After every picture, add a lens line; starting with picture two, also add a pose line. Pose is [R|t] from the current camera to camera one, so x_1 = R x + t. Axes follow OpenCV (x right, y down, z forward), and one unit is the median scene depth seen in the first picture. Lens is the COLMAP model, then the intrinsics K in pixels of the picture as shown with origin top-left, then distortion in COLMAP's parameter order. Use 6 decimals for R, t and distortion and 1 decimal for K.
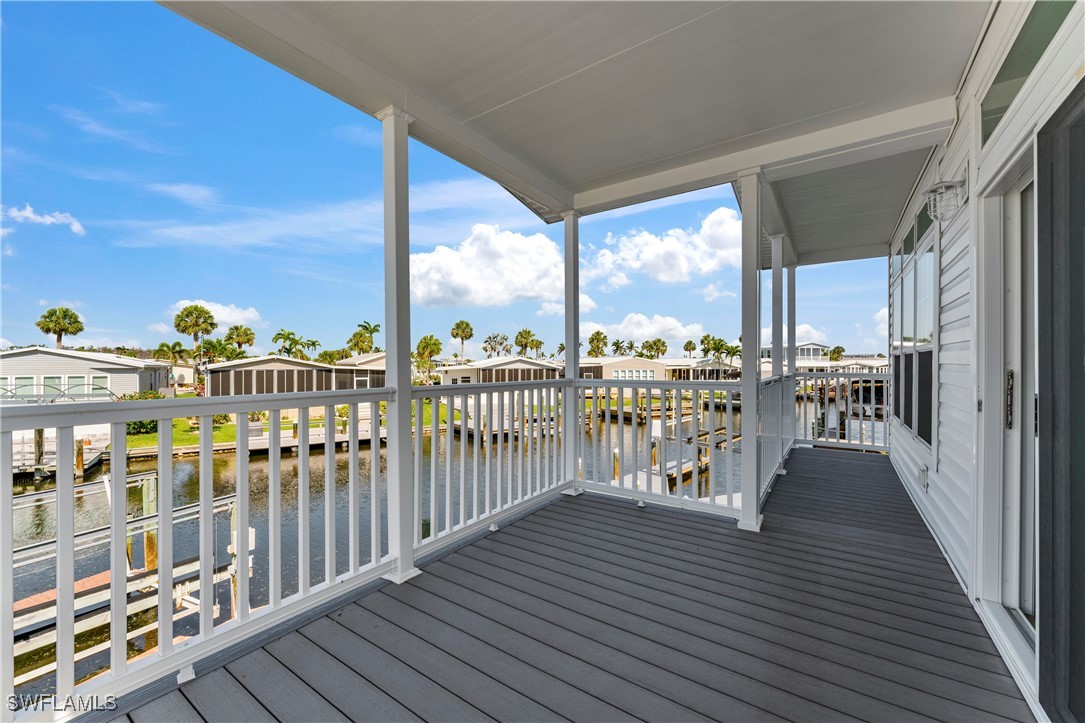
lens RADIAL K [[436.4, 0, 542.5], [0, 436.4, 361.5], [0, 0, 1]] dist [0.000831, 0.000017]
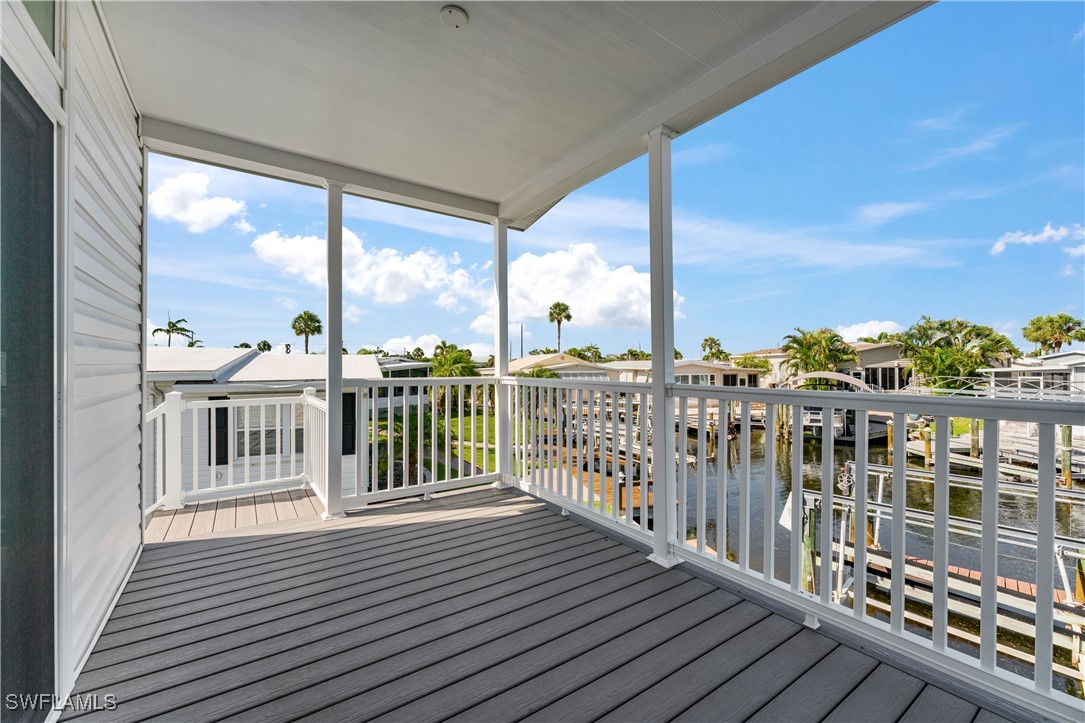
lens RADIAL K [[436.4, 0, 542.5], [0, 436.4, 361.5], [0, 0, 1]] dist [0.000831, 0.000017]
pose [[-0.354803, -0.002755, -0.934937, 0.065075], [0.009618, 0.999932, -0.006596, 0.000729], [0.934892, -0.011333, -0.354752, 0.092186]]
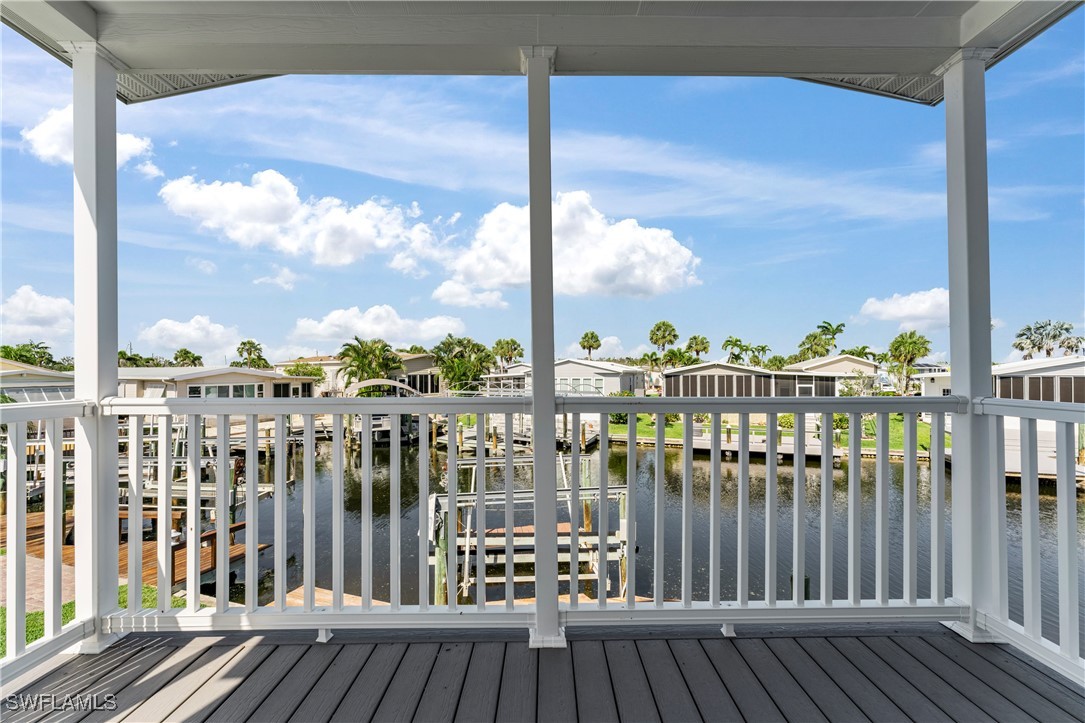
lens RADIAL K [[445.9, 0, 544.7], [0, 445.9, 367.0], [0, 0, 1]] dist [0.000400, 0.000048]
pose [[0.574152, -0.006454, -0.818723, 0.028110], [0.006497, 0.999973, -0.003327, 0.000500], [0.818723, -0.003409, 0.574179, 0.045197]]
